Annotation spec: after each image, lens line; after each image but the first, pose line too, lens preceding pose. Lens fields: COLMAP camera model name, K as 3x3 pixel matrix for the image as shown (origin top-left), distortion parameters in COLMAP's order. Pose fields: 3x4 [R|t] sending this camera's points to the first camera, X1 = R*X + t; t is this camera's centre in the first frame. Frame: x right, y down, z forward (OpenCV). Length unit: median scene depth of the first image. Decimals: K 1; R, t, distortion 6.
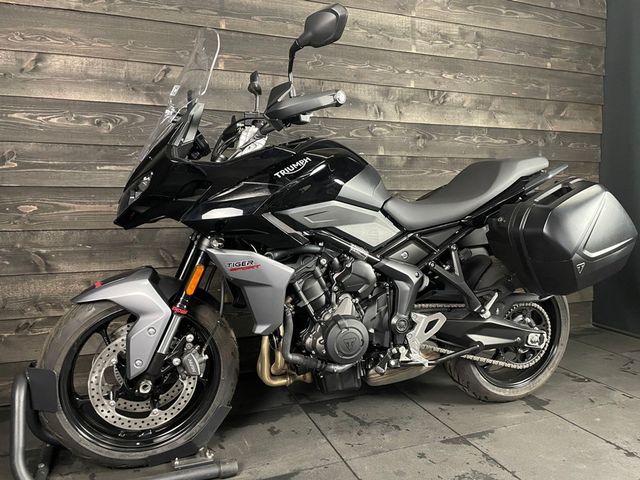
lens RADIAL K [[489.2, 0, 330.6], [0, 489.2, 237.9], [0, 0, 1]] dist [0.083517, -0.113701]
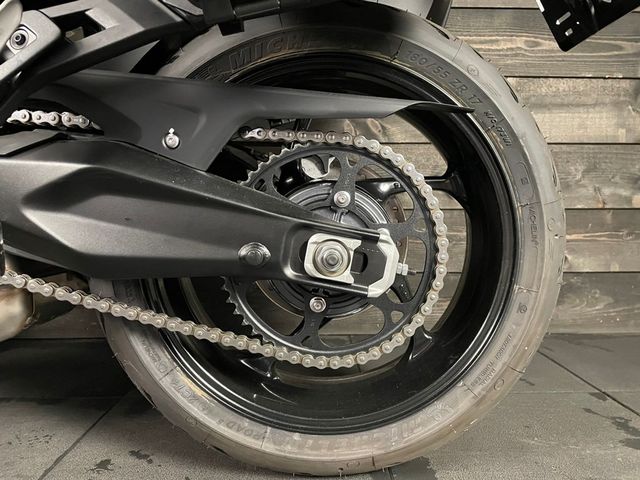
lens RADIAL K [[489.2, 0, 336.9], [0, 489.2, 234.0], [0, 0, 1]] dist [0.083517, -0.113701]
pose [[0.941030, 0.018537, -0.337815, 0.565077], [-0.028342, 0.999307, -0.024115, 0.223264], [0.337134, 0.032268, 0.940903, 0.847644]]
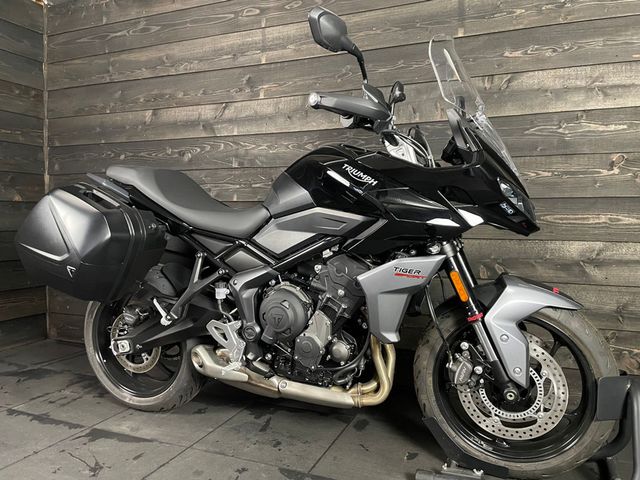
lens RADIAL K [[489.2, 0, 326.9], [0, 489.2, 241.2], [0, 0, 1]] dist [0.083517, -0.113701]
pose [[0.718170, 0.036807, -0.694893, 0.913656], [-0.061685, 0.998036, -0.010887, -0.005279], [0.693128, 0.050683, 0.719031, 0.381220]]
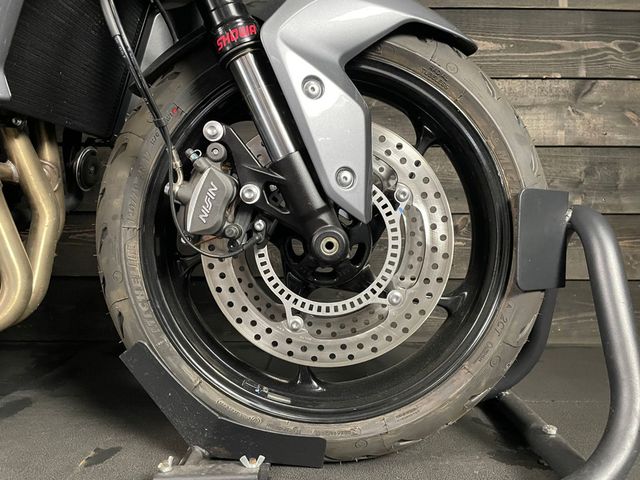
lens RADIAL K [[489.2, 0, 334.1], [0, 489.2, 236.2], [0, 0, 1]] dist [0.083517, -0.113701]
pose [[0.928494, 0.018473, -0.370887, 0.686683], [-0.037453, 0.998328, -0.044037, 0.232588], [0.369453, 0.054779, 0.927633, 0.913226]]
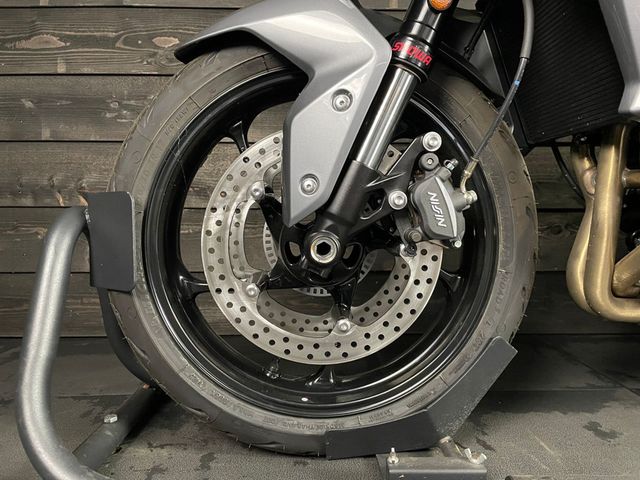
lens RADIAL K [[489.2, 0, 325.4], [0, 489.2, 238.1], [0, 0, 1]] dist [0.083517, -0.113701]
pose [[0.936882, 0.014187, -0.349357, -0.199644], [-0.029124, 0.998871, -0.037539, 0.260300], [0.348430, 0.045344, 0.936237, 0.536593]]
